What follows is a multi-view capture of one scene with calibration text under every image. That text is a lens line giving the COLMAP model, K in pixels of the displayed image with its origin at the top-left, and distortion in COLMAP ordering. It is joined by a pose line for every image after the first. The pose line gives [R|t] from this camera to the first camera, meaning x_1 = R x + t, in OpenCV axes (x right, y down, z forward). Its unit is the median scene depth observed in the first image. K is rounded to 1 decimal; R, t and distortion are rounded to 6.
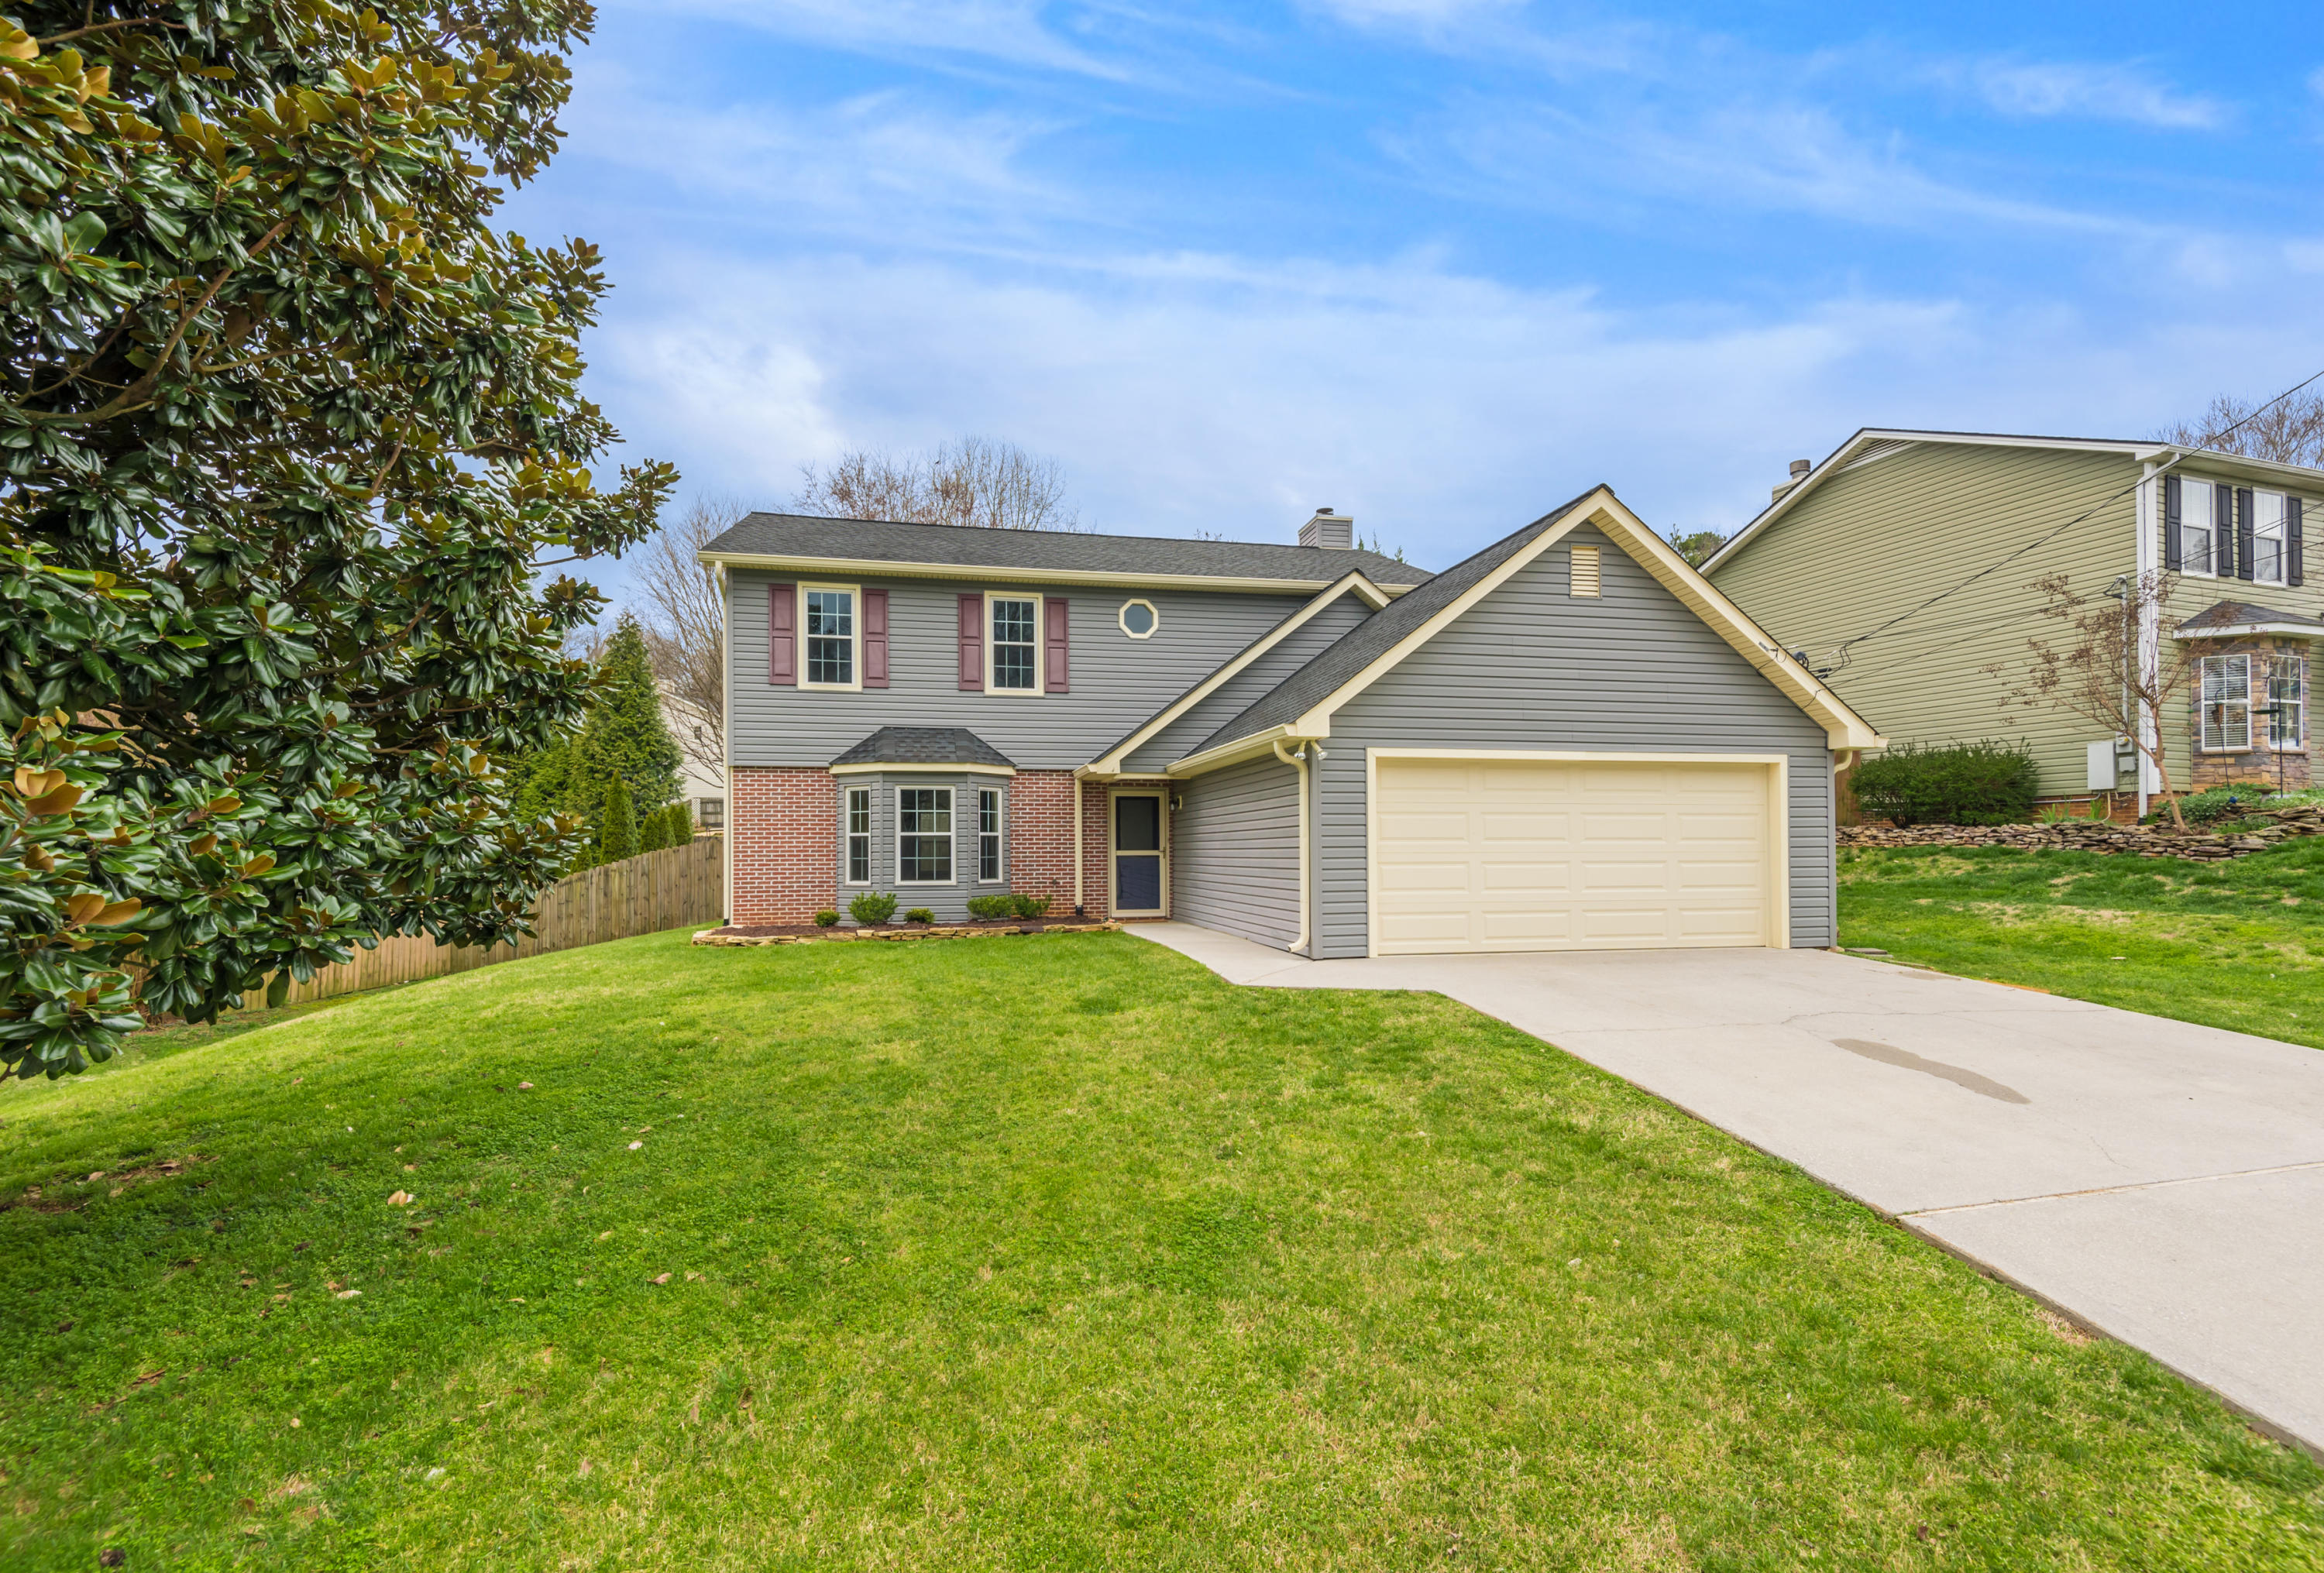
lens RADIAL K [[1072.1, 0, 1161.3], [0, 1072.1, 829.6], [0, 0, 1]] dist [0.003925, -0.000572]
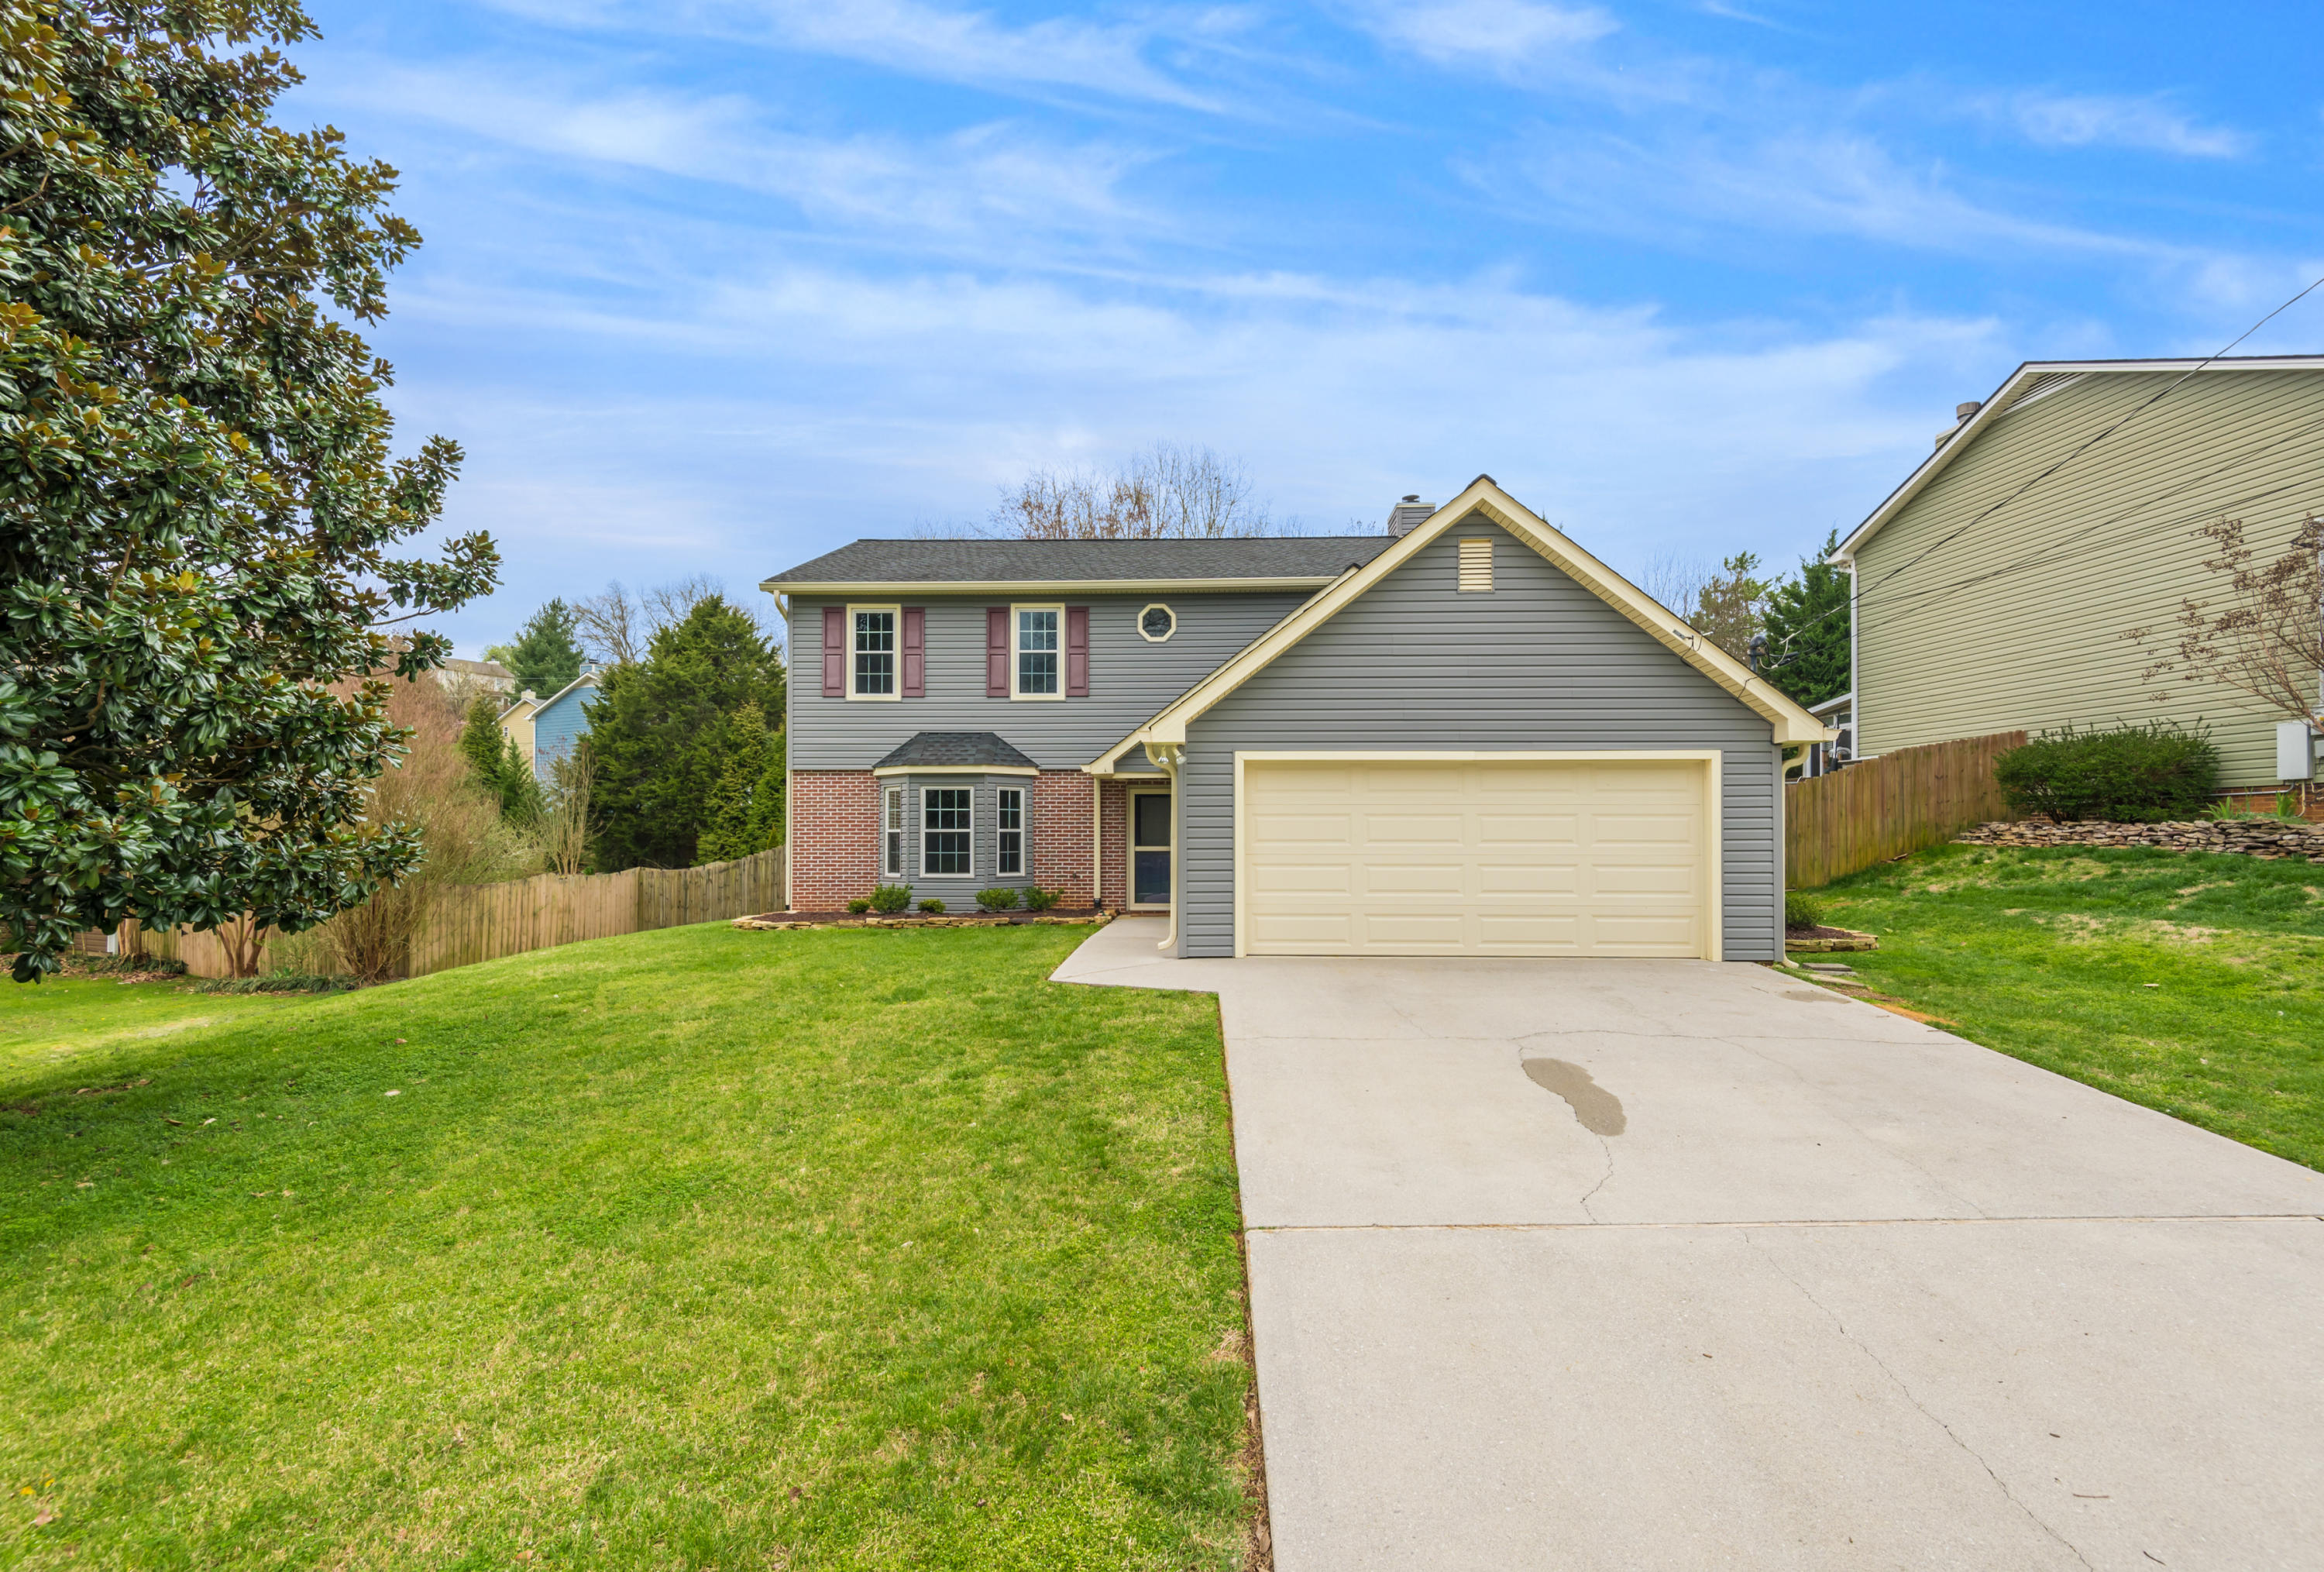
lens RADIAL K [[1064.5, 0, 1162.1], [0, 1064.5, 814.0], [0, 0, 1]] dist [-0.001232, 0.005832]
pose [[0.971861, -0.001025, -0.235553, 0.240061], [0.000272, 0.999995, -0.003232, -0.008972], [0.235555, 0.003077, 0.971856, 0.001151]]
